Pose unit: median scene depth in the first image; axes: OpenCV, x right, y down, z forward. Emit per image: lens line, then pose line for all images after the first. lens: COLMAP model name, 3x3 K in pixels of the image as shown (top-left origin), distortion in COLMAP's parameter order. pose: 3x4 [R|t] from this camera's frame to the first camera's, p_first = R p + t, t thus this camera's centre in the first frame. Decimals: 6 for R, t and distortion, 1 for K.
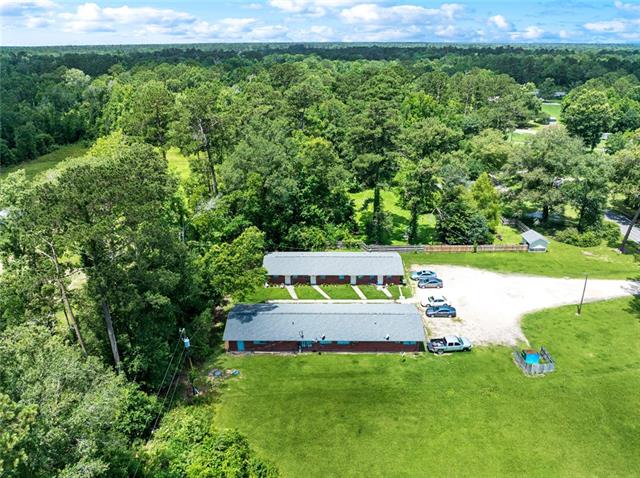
lens RADIAL K [[456.0, 0, 322.7], [0, 456.0, 231.7], [0, 0, 1]] dist [-0.041514, 0.005652]
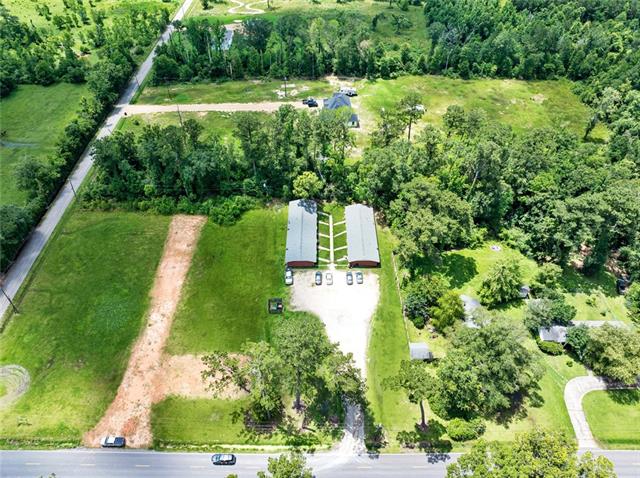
lens RADIAL K [[456.0, 0, 322.7], [0, 456.0, 231.7], [0, 0, 1]] dist [-0.041514, 0.005652]
pose [[0.017161, 0.697344, -0.716531, 1.678563], [-0.387986, 0.665126, 0.638023, -1.309064], [0.921506, 0.267055, 0.281974, 0.513472]]
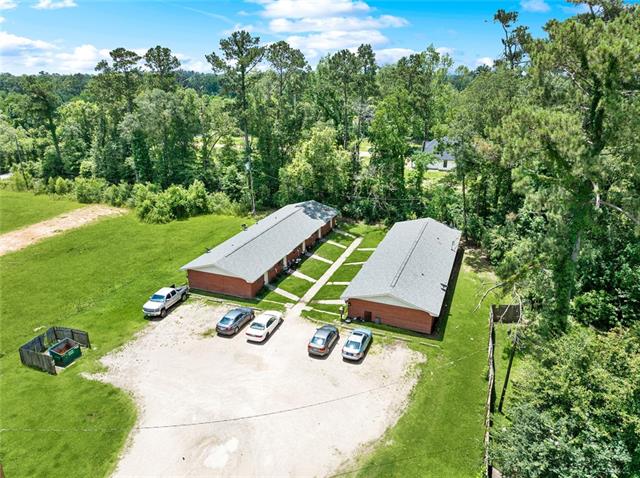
lens RADIAL K [[450.4, 0, 323.5], [0, 450.4, 237.4], [0, 0, 1]] dist [-0.037264, -0.004676]
pose [[-0.344595, 0.321304, -0.882053, 0.820468], [-0.365780, 0.819385, 0.441376, -0.252024], [0.864558, 0.474733, -0.164829, 1.323952]]
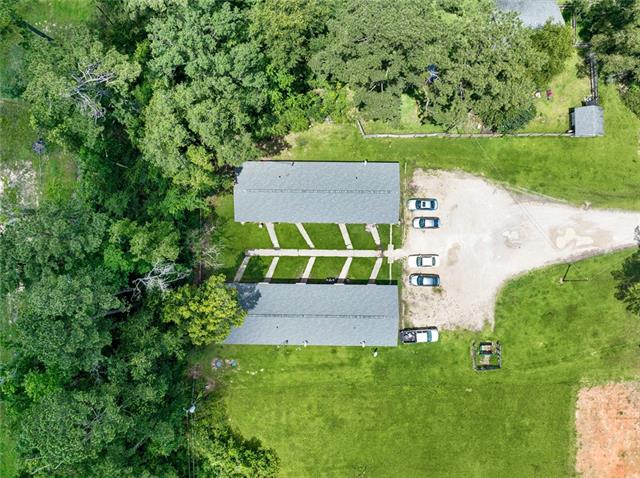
lens RADIAL K [[450.4, 0, 323.5], [0, 450.4, 237.4], [0, 0, 1]] dist [-0.037264, -0.004676]
pose [[1.000000, -0.000277, 0.000170, 0.044224], [-0.000045, 0.398439, 0.917195, -0.880761], [-0.000321, -0.917195, 0.398439, 0.802320]]
